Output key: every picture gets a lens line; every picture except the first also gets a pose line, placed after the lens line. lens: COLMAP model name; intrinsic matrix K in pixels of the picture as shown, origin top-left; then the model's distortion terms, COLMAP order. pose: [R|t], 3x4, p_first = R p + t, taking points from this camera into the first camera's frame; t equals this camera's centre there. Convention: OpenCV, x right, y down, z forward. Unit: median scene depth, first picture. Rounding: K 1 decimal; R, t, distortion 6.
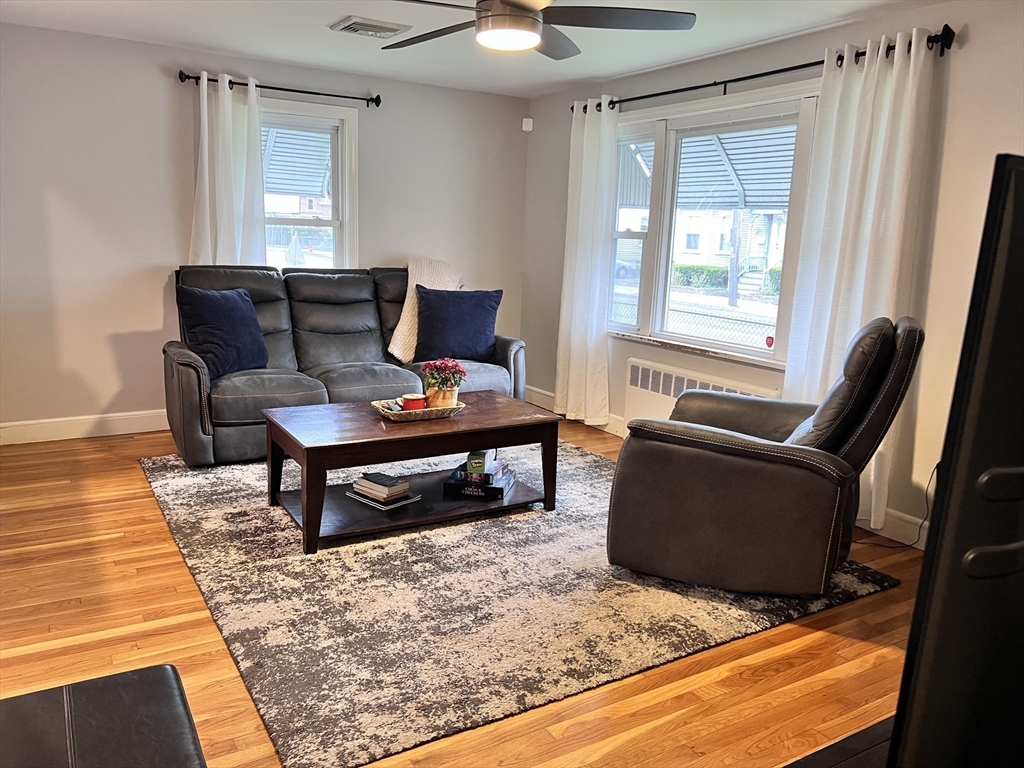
lens RADIAL K [[772.0, 0, 508.7], [0, 772.0, 390.5], [0, 0, 1]] dist [0.029987, -0.008166]
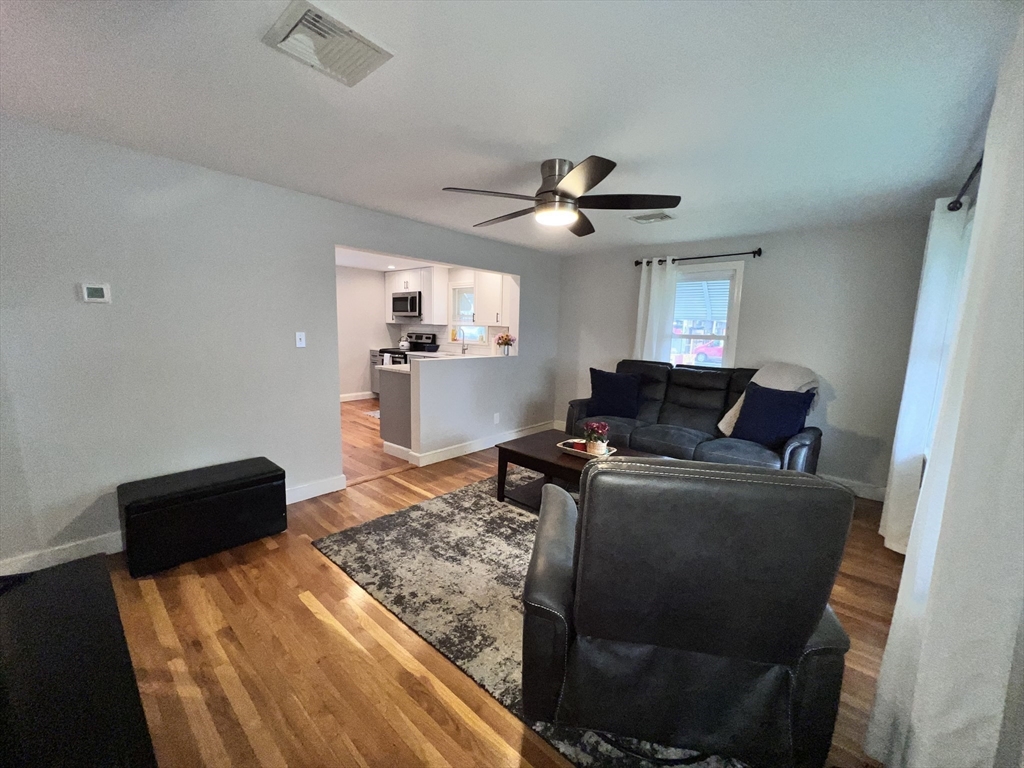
lens RADIAL K [[411.3, 0, 510.8], [0, 411.3, 384.3], [0, 0, 1]] dist [-0.004138, 0.001128]
pose [[0.300011, 0.101508, -0.948519, 0.729474], [-0.205845, 0.977786, 0.039533, -0.128801], [0.931462, 0.183388, 0.314242, 0.666443]]
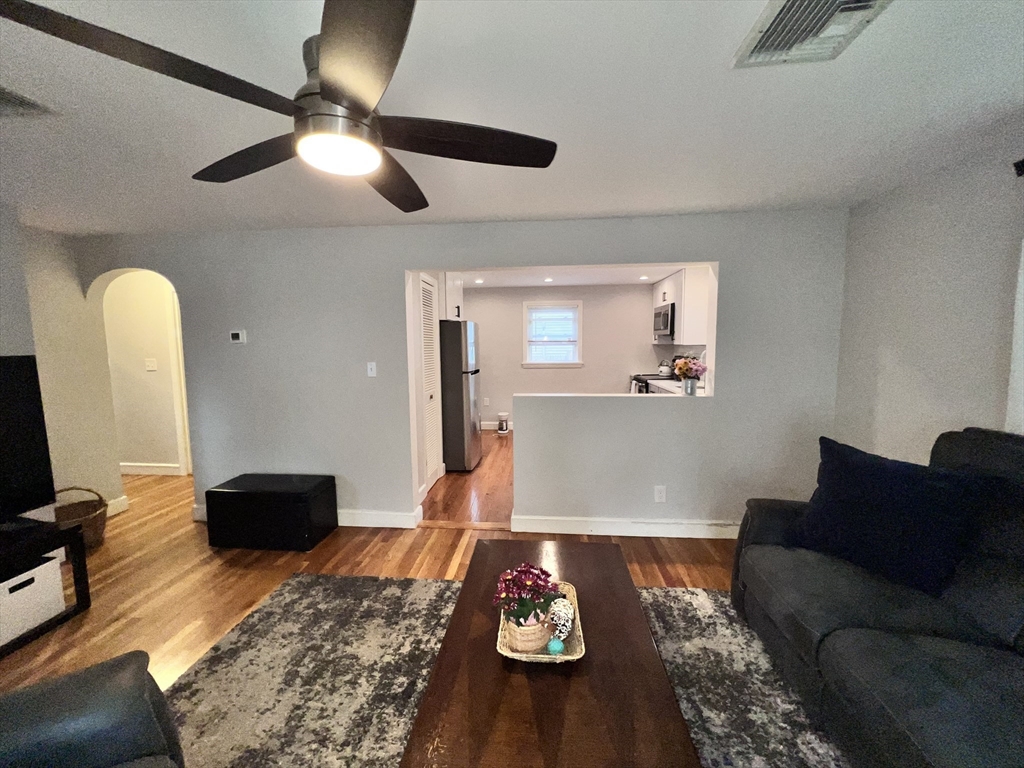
lens RADIAL K [[411.3, 0, 508.2], [0, 411.3, 382.7], [0, 0, 1]] dist [-0.004138, 0.001128]
pose [[-0.591173, 0.045838, -0.805241, 0.237747], [-0.174167, 0.967573, 0.182944, -0.305352], [0.787515, 0.248397, -0.564020, 1.339773]]
